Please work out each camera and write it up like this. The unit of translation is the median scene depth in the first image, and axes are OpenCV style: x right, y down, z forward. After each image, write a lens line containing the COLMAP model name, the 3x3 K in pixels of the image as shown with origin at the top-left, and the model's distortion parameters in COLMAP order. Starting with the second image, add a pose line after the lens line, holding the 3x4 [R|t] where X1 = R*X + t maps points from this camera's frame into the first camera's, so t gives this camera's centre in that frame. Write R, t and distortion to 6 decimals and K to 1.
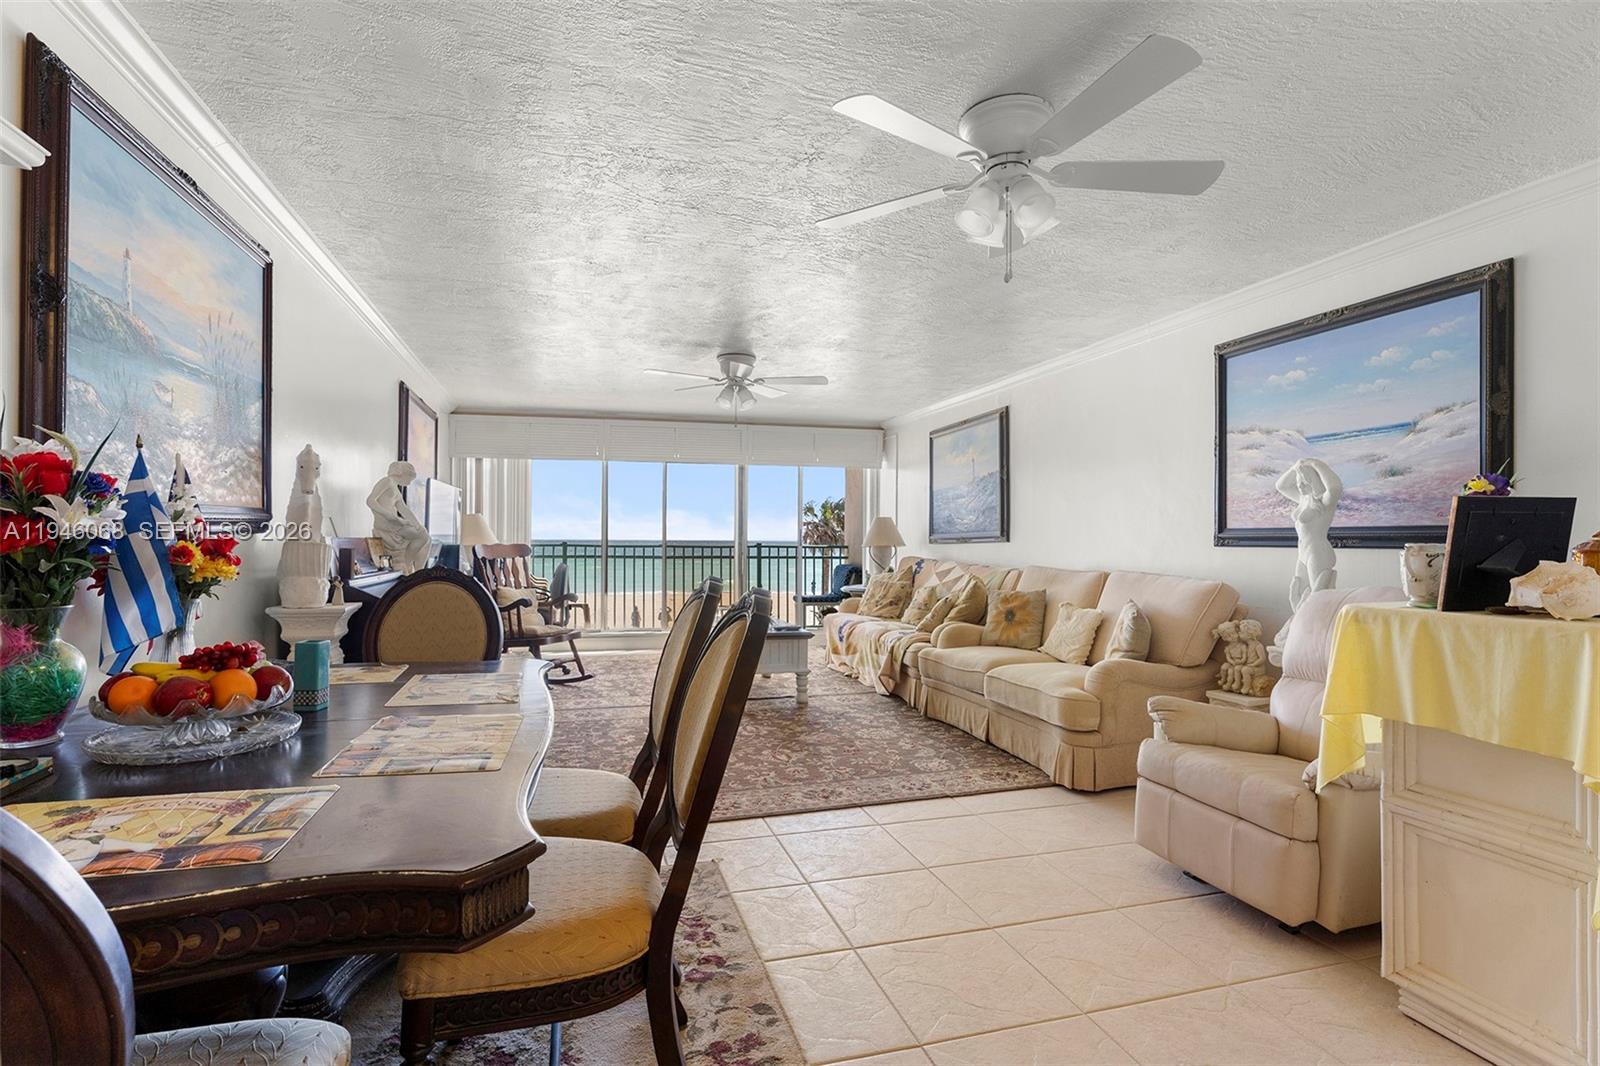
lens RADIAL K [[771.5, 0, 794.2], [0, 771.5, 537.1], [0, 0, 1]] dist [0.000334, 0.001702]
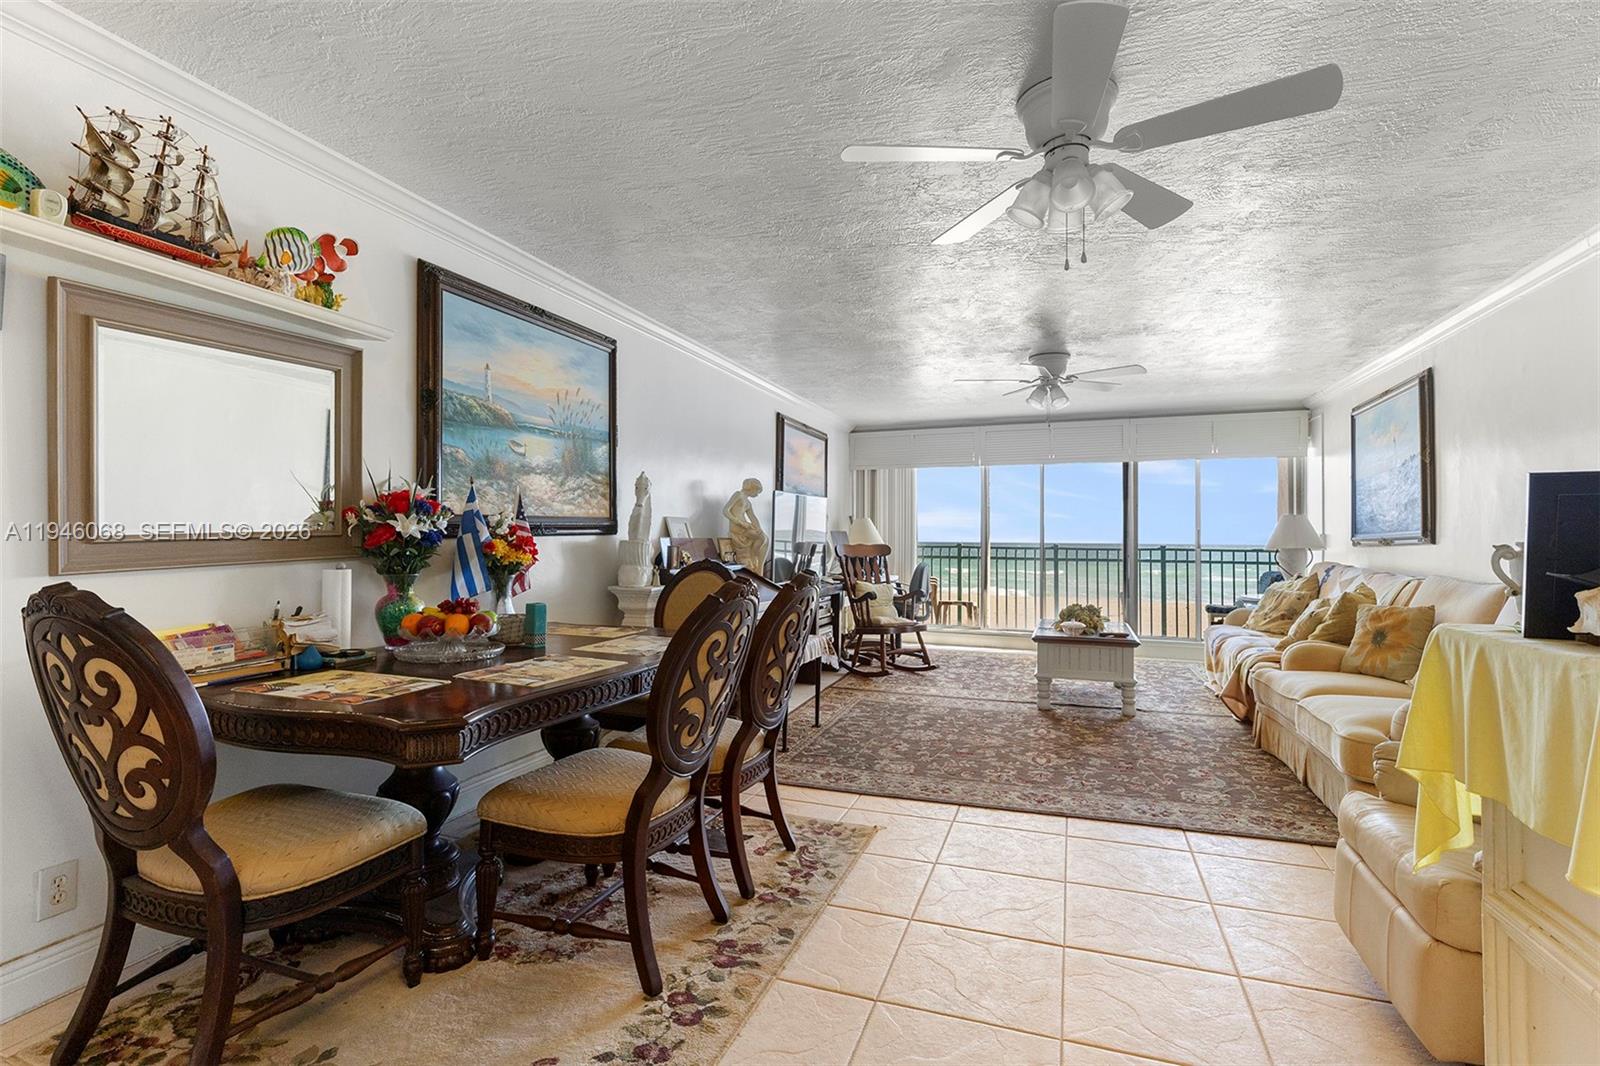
lens RADIAL K [[771.5, 0, 810.0], [0, 771.5, 533.6], [0, 0, 1]] dist [0.000334, 0.001702]
pose [[0.817036, -0.004476, -0.576570, 0.311889], [-0.000202, 0.999968, -0.008050, 0.002834], [0.576587, 0.006694, 0.817008, 0.020775]]
